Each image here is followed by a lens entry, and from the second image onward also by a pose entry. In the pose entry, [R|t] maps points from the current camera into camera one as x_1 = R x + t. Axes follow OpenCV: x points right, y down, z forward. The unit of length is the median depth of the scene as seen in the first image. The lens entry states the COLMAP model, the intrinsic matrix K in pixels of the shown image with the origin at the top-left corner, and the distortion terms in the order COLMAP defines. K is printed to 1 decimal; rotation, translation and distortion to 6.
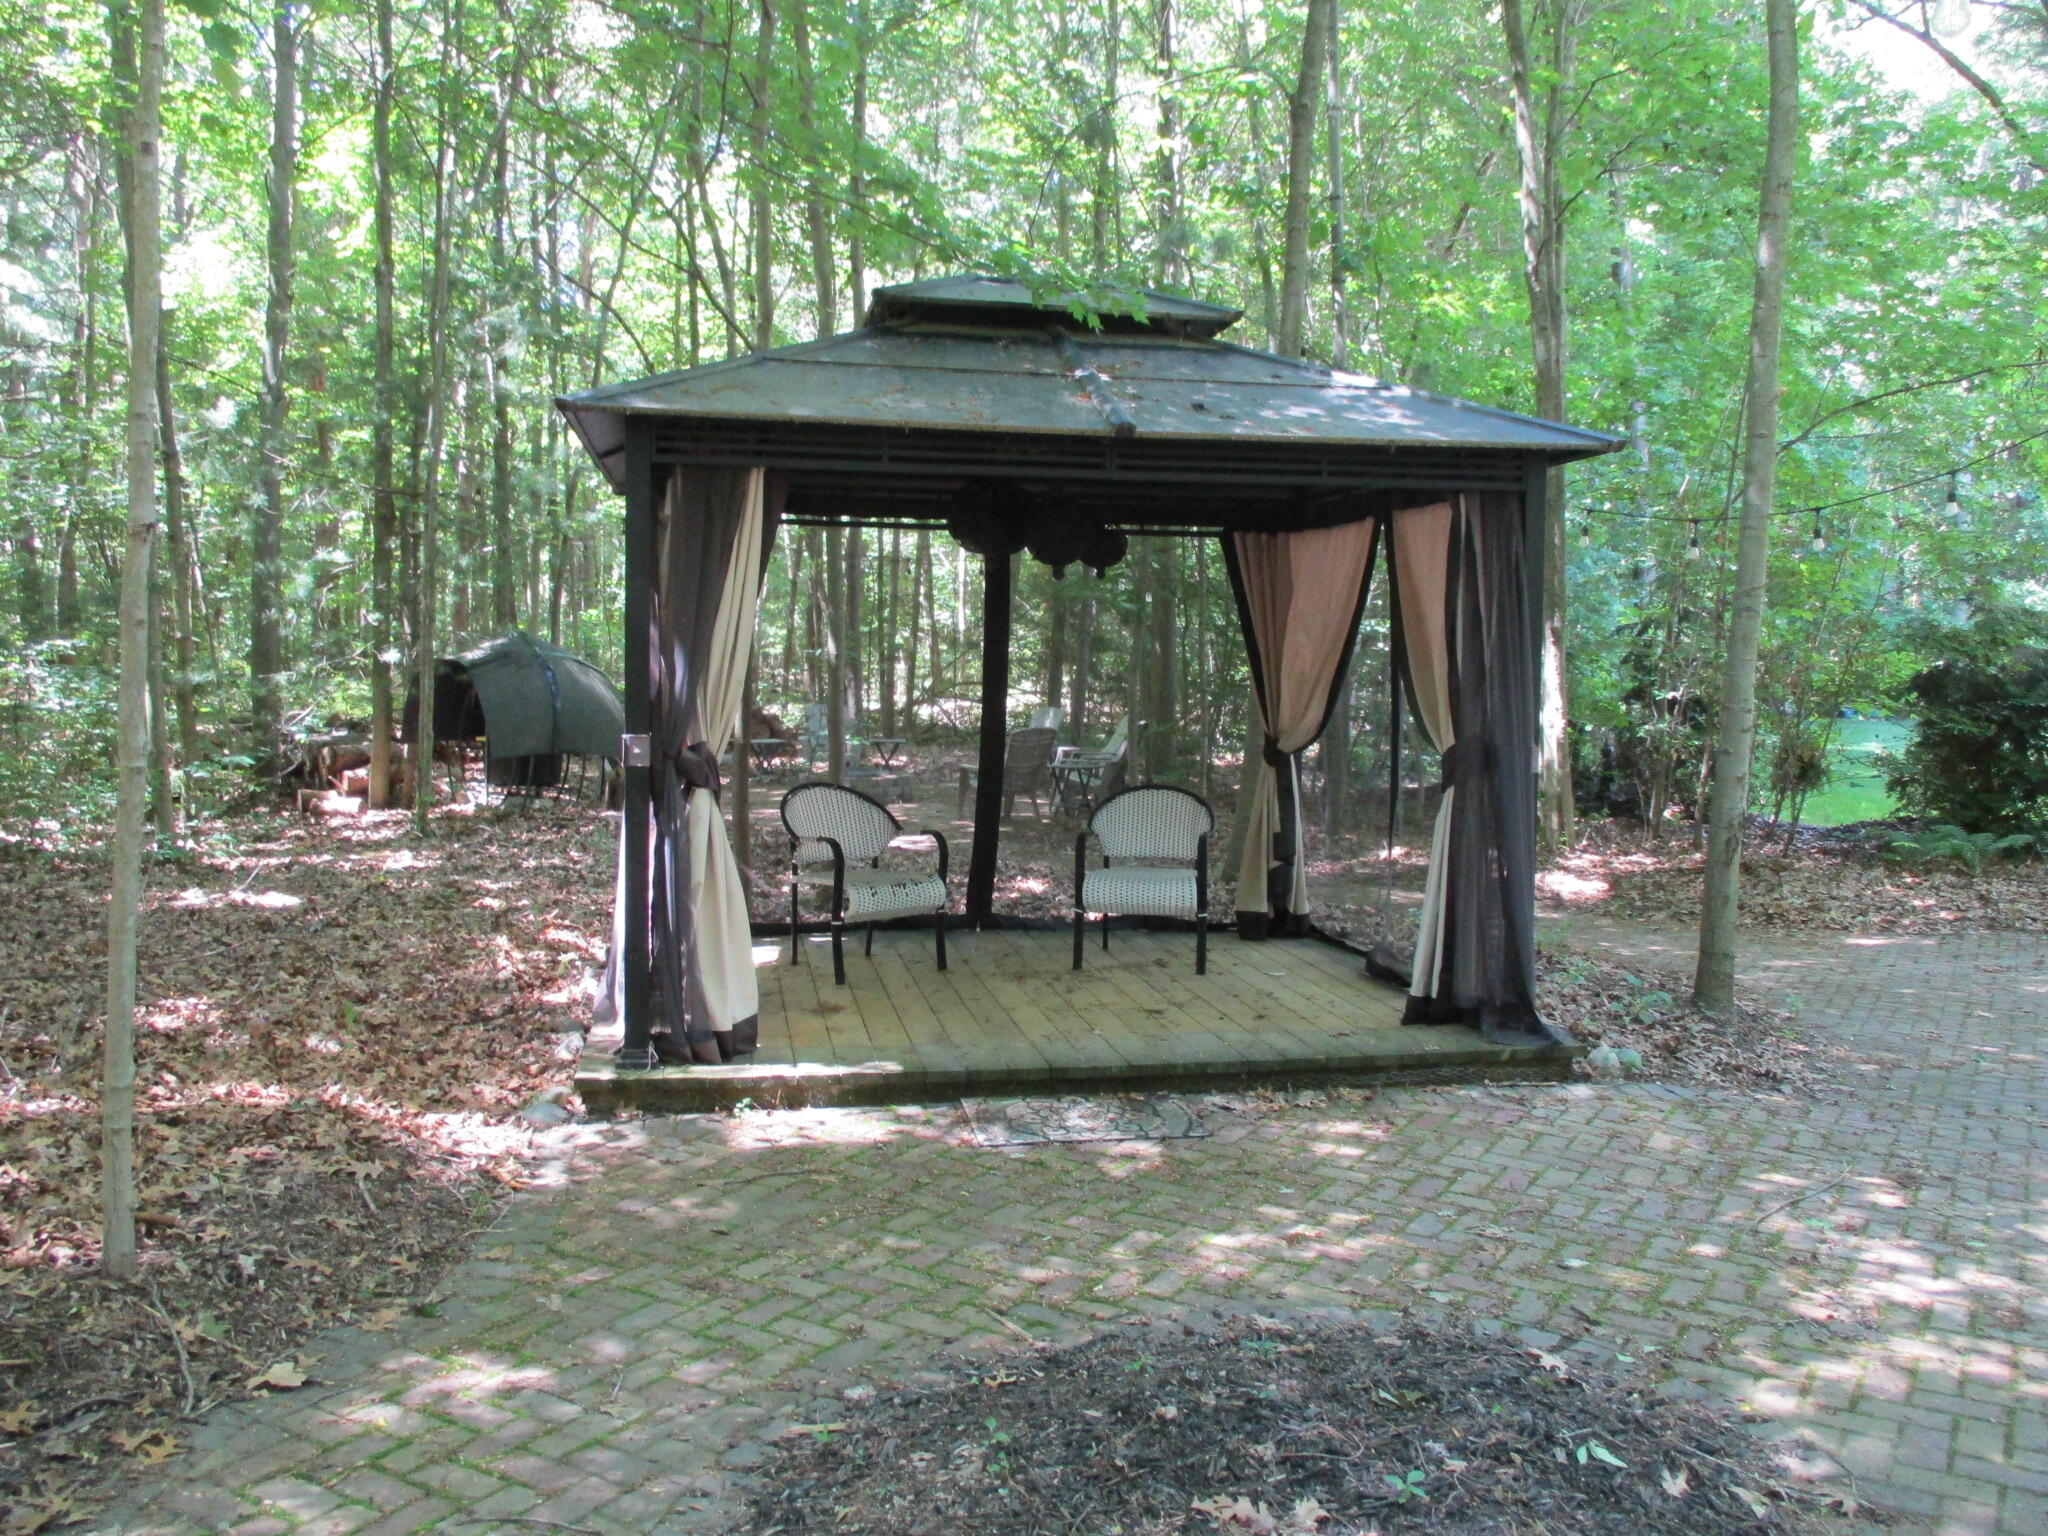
lens RADIAL K [[1676.2, 0, 1024.0], [0, 1676.2, 768.0], [0, 0, 1]] dist [-0.125792, -0.000569]
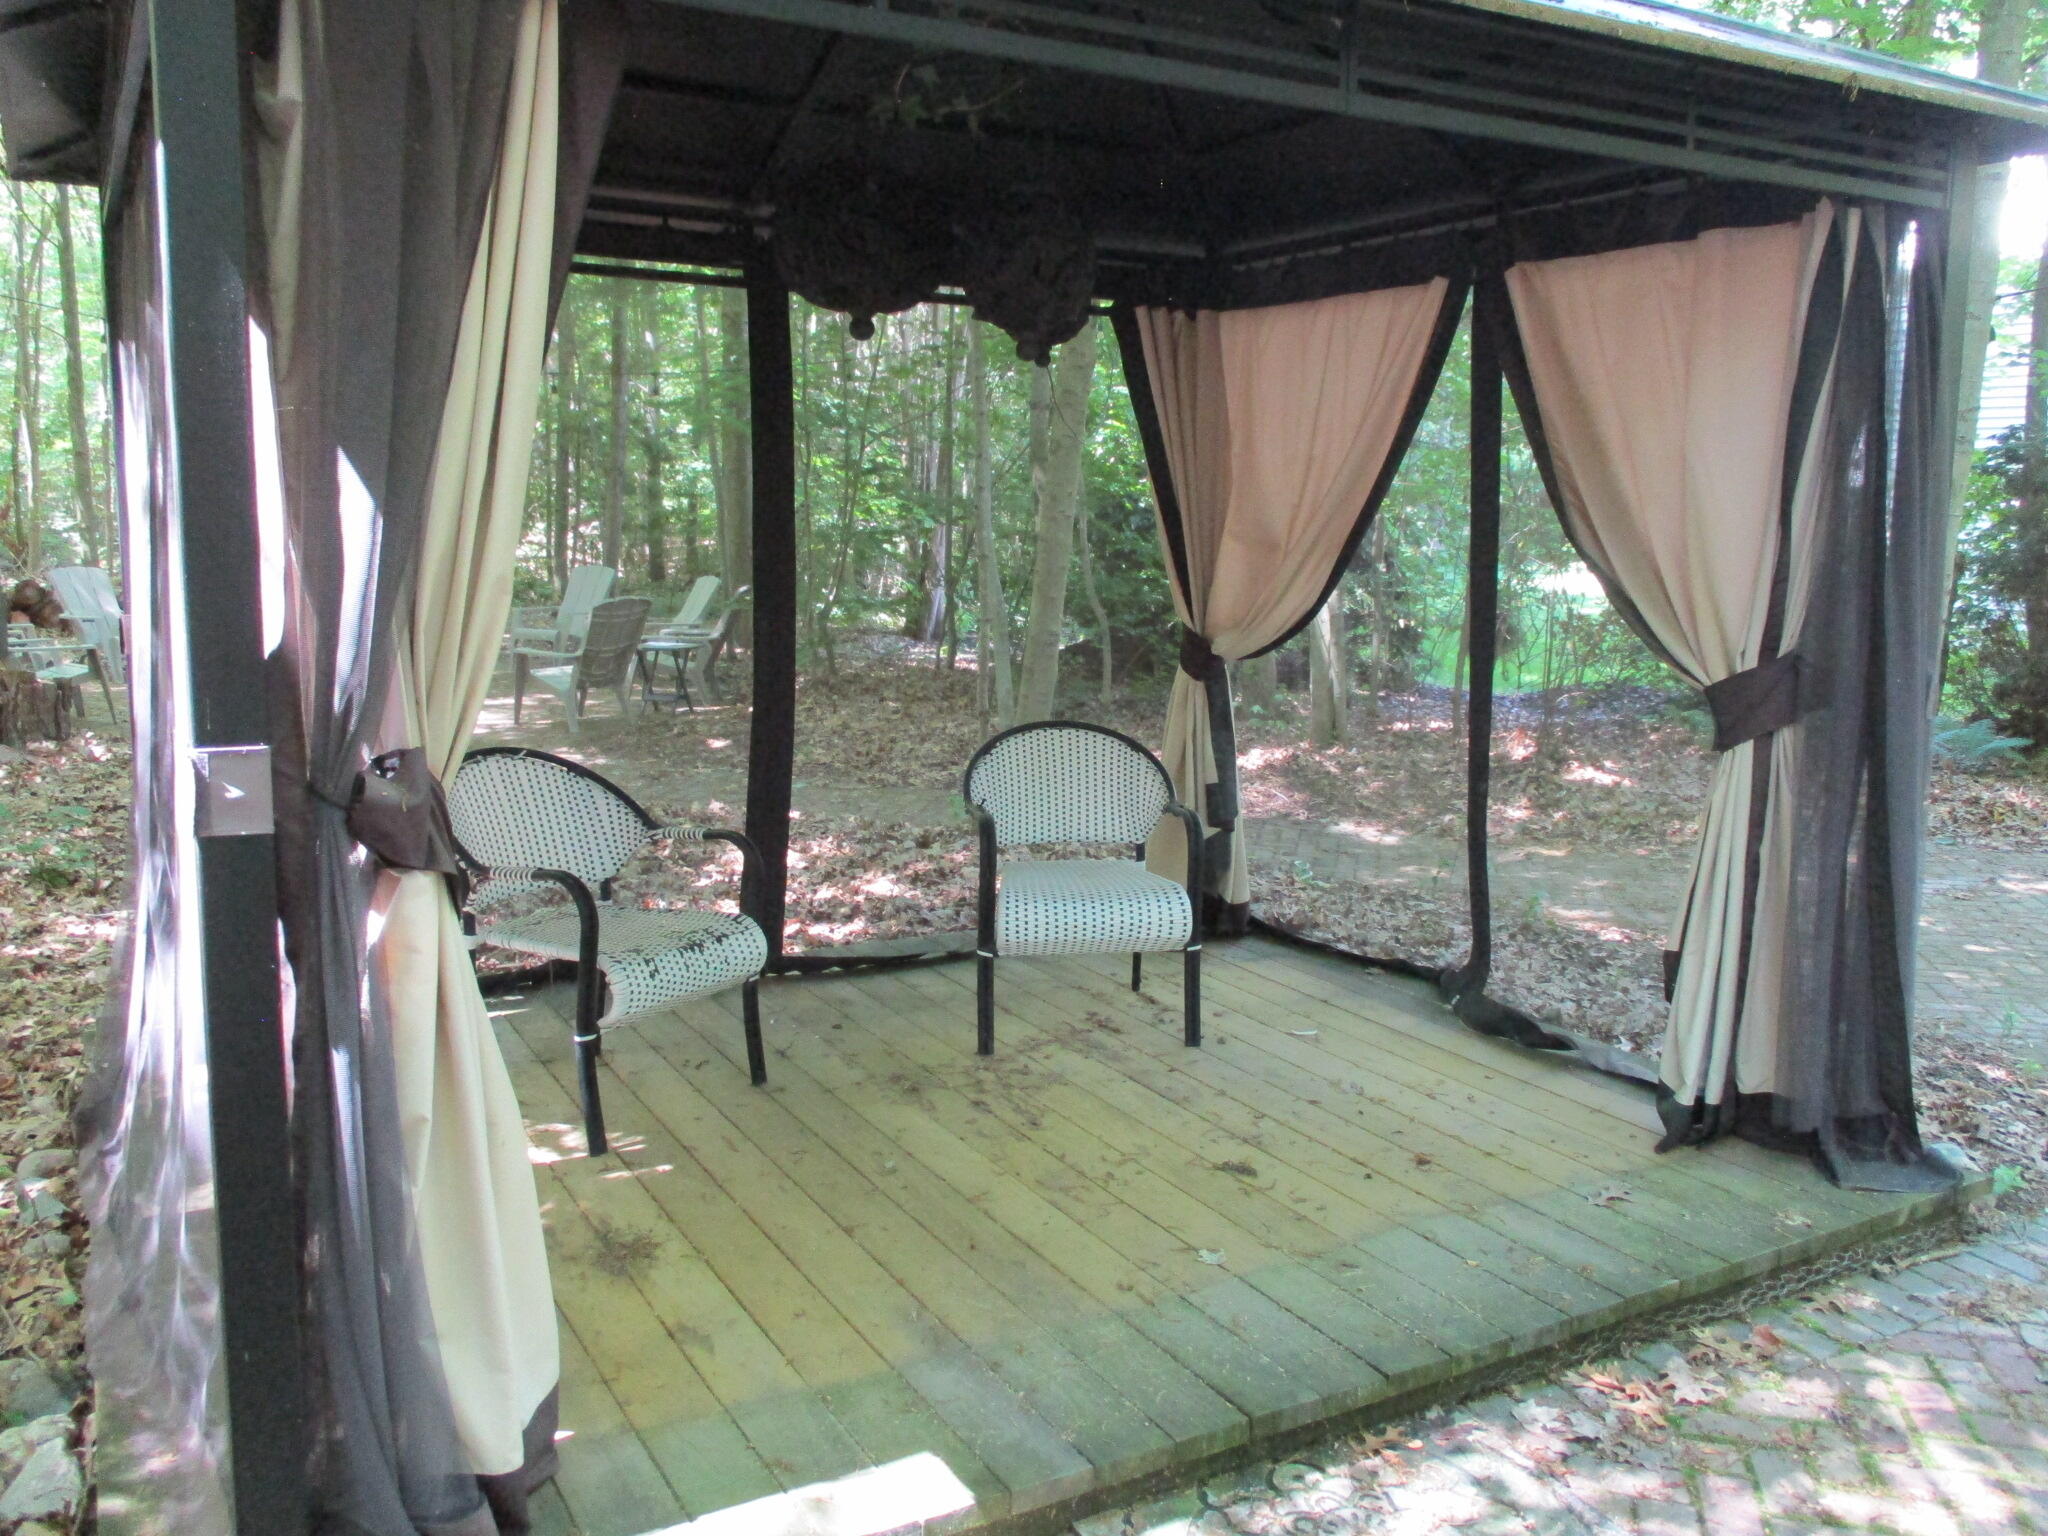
lens RADIAL K [[1676.2, 0, 1024.0], [0, 1676.2, 768.0], [0, 0, 1]] dist [-0.125792, -0.000569]
pose [[0.946943, -0.044398, 0.318320, -0.168978], [0.015213, 0.995495, 0.093589, -0.039076], [-0.321041, -0.083781, 0.943352, 0.581742]]
